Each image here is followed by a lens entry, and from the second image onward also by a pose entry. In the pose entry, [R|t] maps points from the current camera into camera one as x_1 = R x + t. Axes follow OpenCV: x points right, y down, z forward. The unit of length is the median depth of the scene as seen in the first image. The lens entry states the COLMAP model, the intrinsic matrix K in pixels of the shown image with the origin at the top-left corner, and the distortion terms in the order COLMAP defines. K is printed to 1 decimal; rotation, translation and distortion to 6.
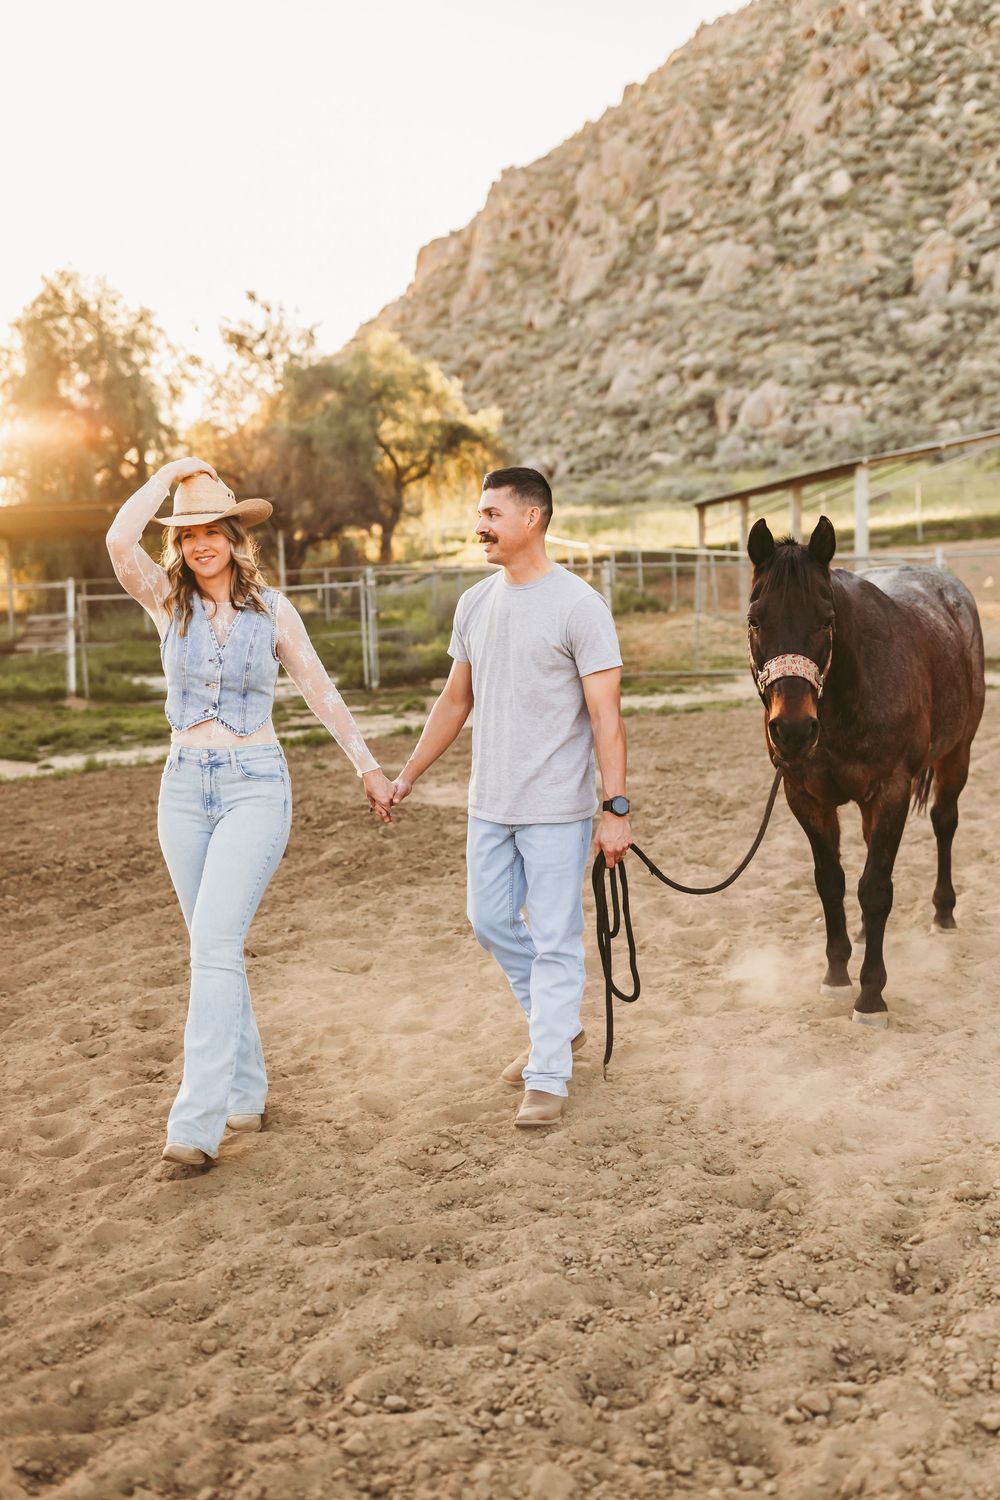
lens RADIAL K [[1454.1, 0, 489.8], [0, 1454.1, 726.8], [0, 0, 1]] dist [0.007242, 0.006149]
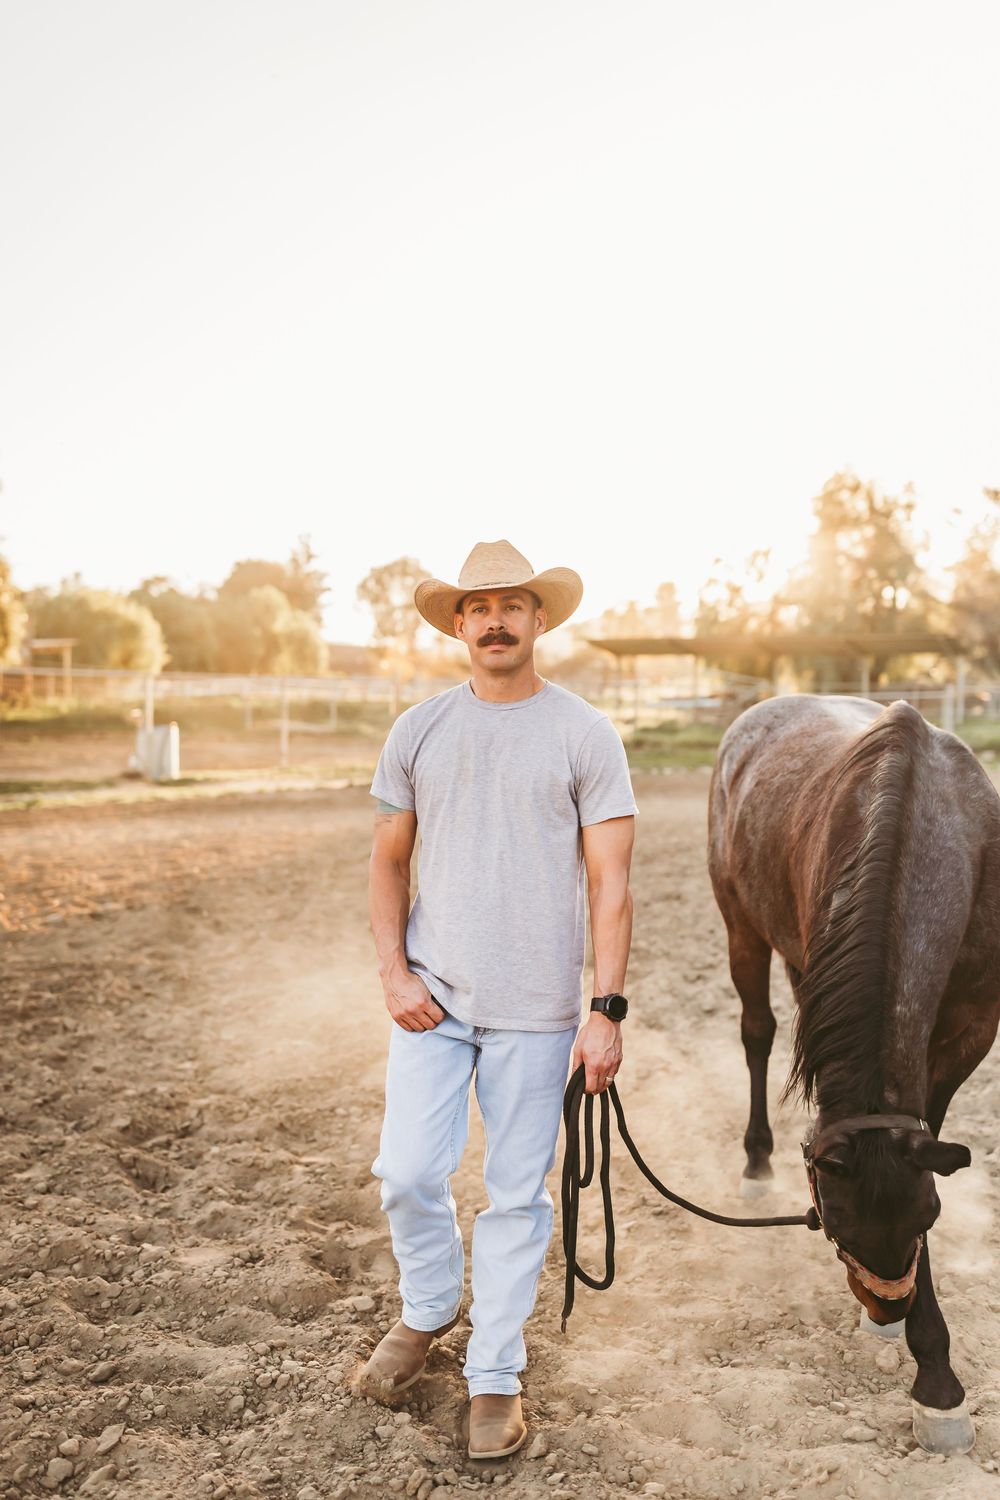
lens RADIAL K [[1416.4, 0, 510.4], [0, 1416.4, 754.2], [0, 0, 1]] dist [-0.000747, 0.012542]
pose [[0.856047, 0.064820, -0.512817, 0.050059], [-0.090006, 0.995642, -0.024399, 0.008956], [0.509001, 0.067044, 0.858151, -0.104687]]
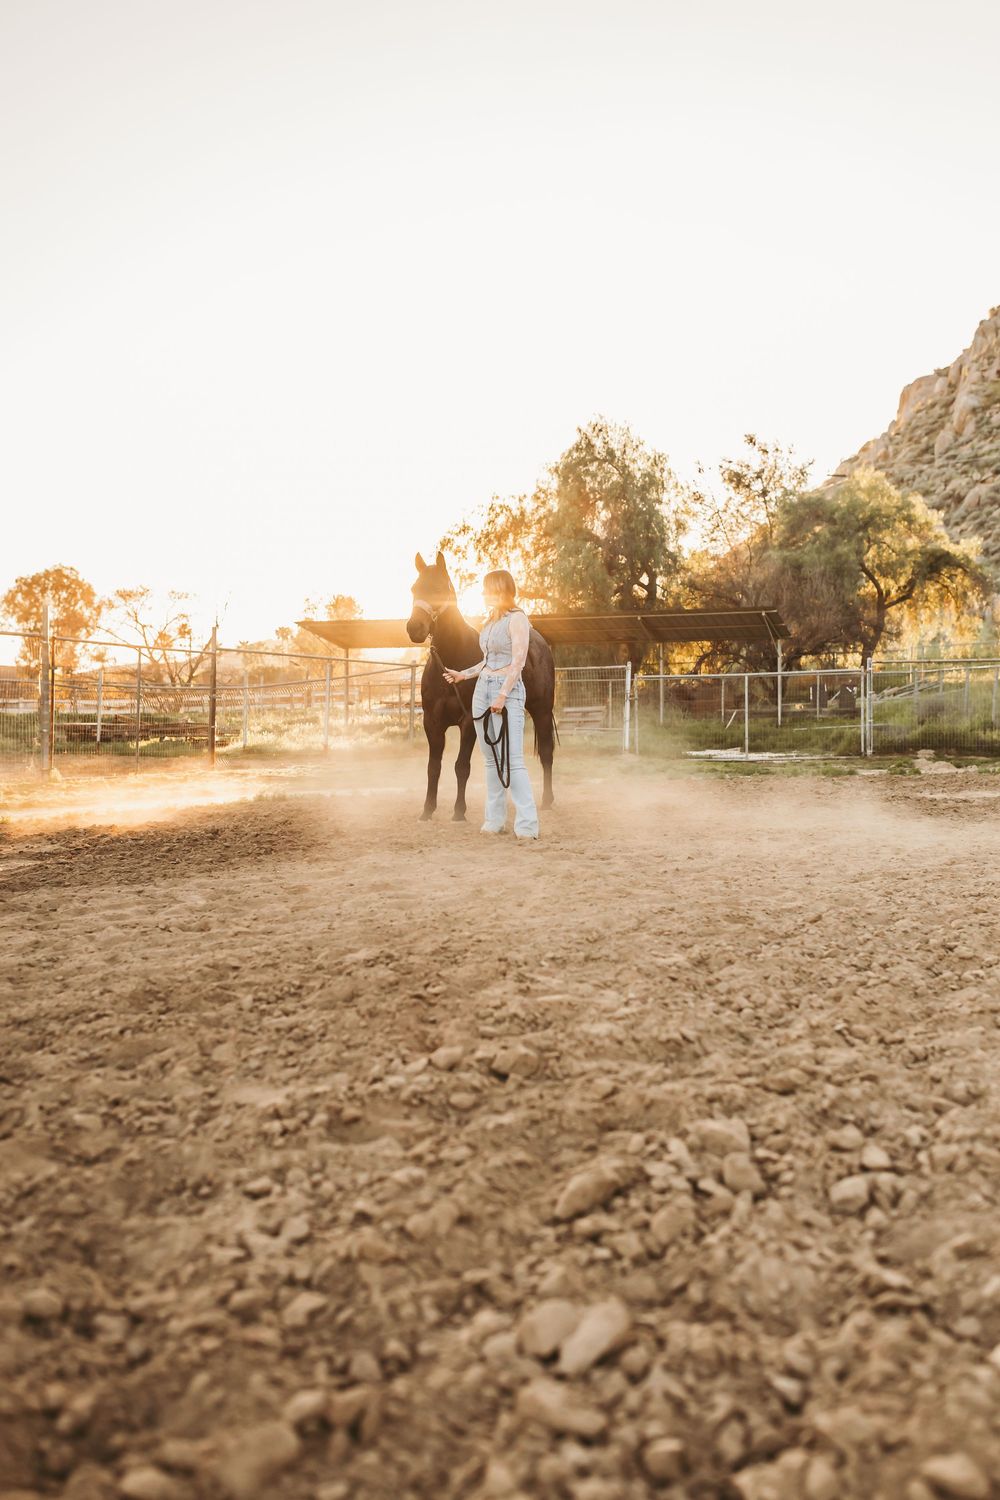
lens RADIAL K [[1416.4, 0, 510.4], [0, 1416.4, 754.2], [0, 0, 1]] dist [-0.000747, 0.012542]
pose [[0.952282, 0.037466, -0.302911, -0.000862], [-0.058112, 0.996540, -0.059430, 0.009019], [0.299636, 0.074197, 0.951164, -0.032313]]
